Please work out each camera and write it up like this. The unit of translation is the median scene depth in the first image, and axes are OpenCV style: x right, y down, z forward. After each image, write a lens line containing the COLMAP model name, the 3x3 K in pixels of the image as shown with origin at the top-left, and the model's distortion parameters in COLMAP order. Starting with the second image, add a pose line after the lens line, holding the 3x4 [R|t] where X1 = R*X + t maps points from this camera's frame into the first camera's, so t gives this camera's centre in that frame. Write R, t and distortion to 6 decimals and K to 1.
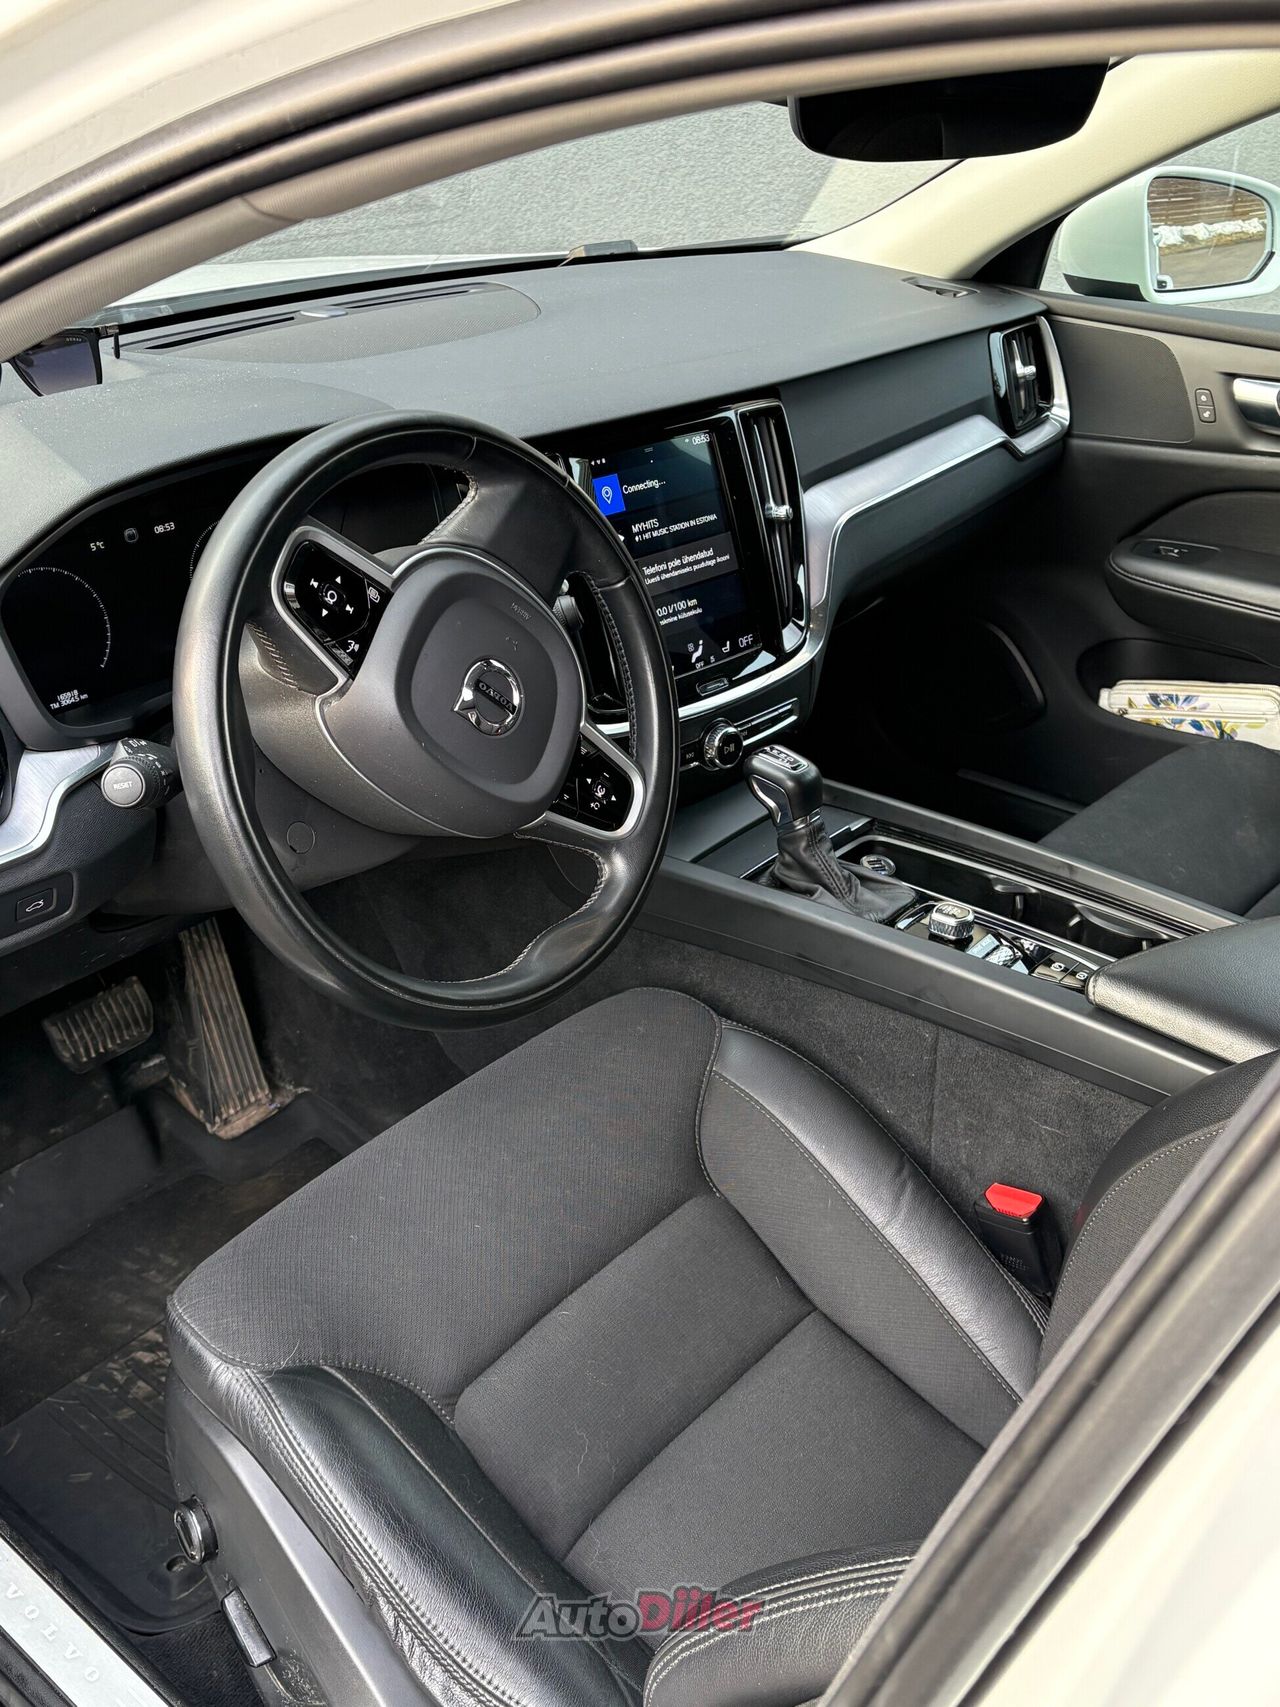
lens RADIAL K [[1602.6, 0, 640.0], [0, 1602.6, 853.5], [0, 0, 1]] dist [-0.002390, -0.013223]
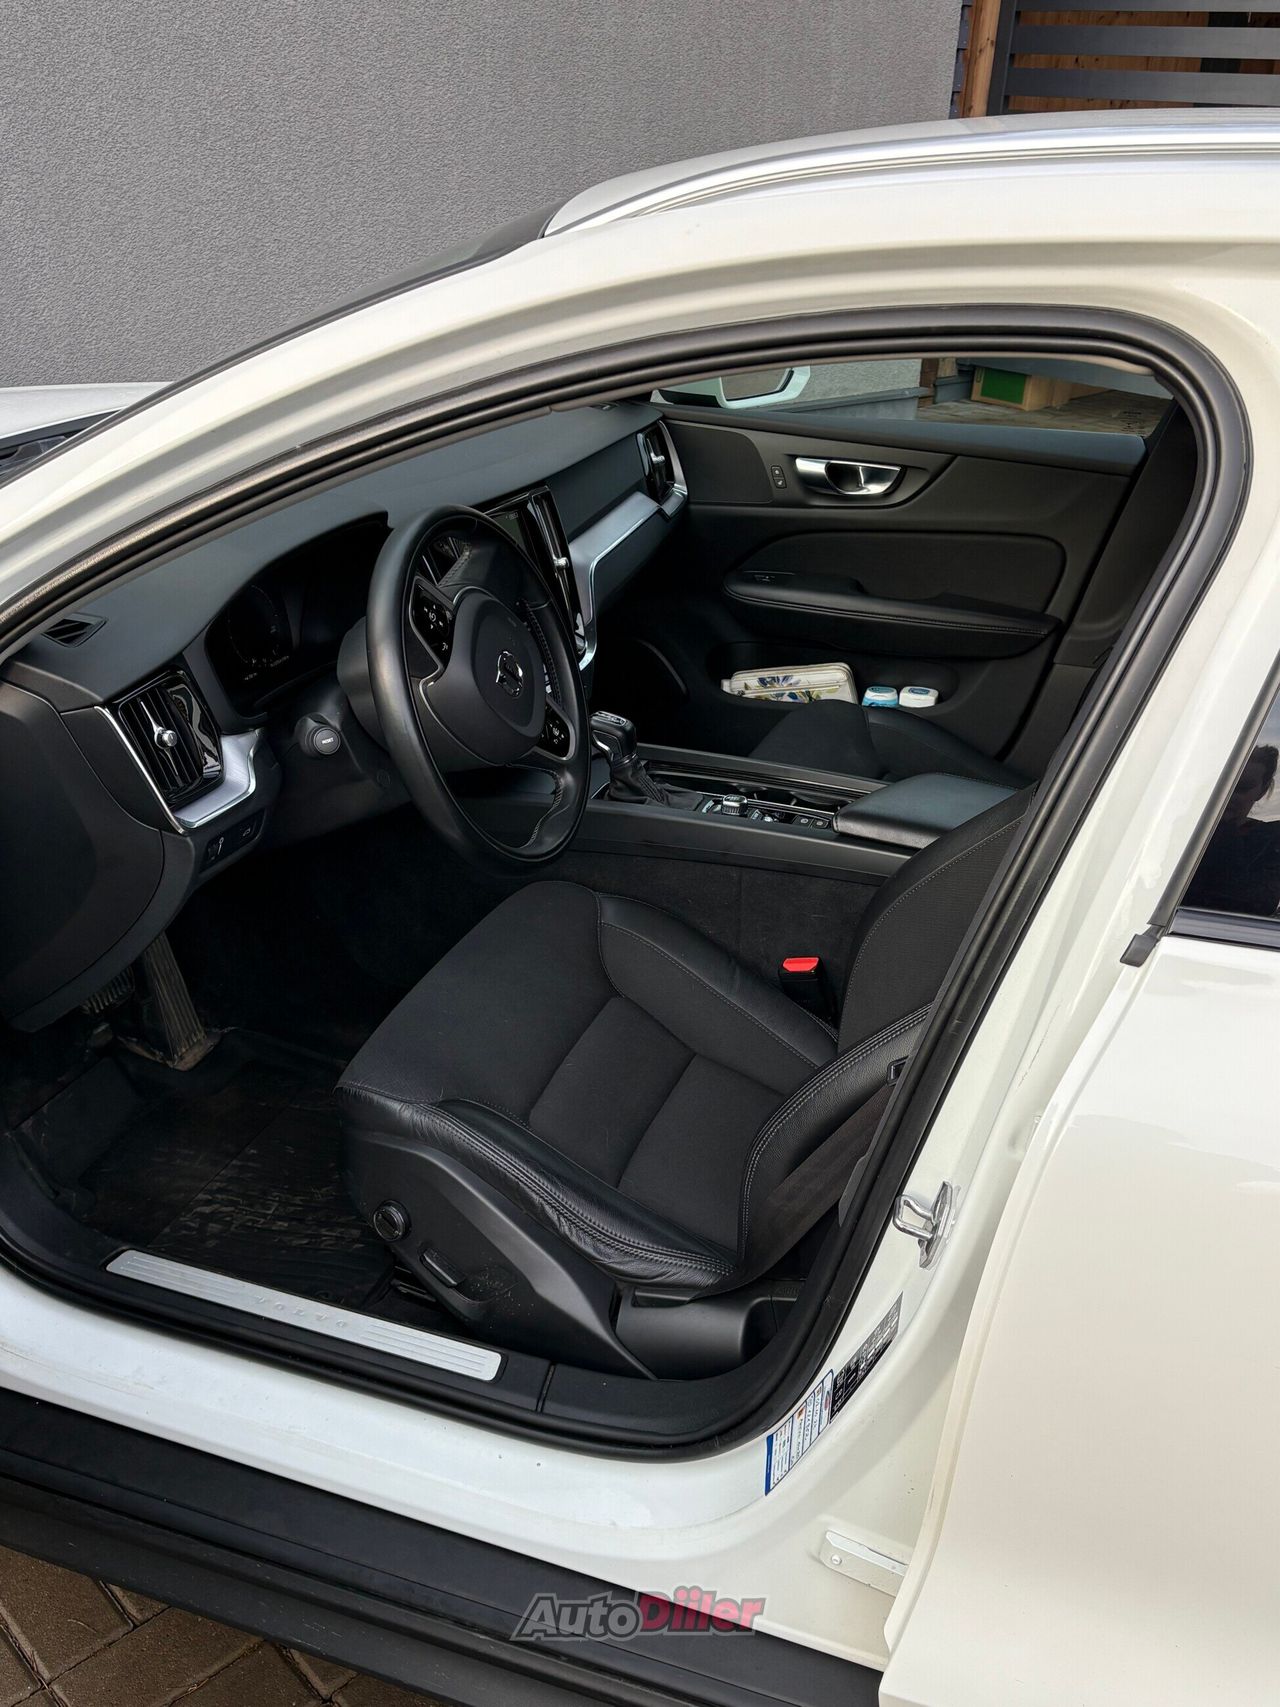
lens RADIAL K [[1573.5, 0, 642.7], [0, 1573.5, 876.0], [0, 0, 1]] dist [0.040242, -0.013031]
pose [[0.933626, -0.129592, 0.333990, -0.362082], [0.139795, 0.990159, -0.006586, 0.093699], [-0.329849, 0.052838, 0.942554, -0.380839]]
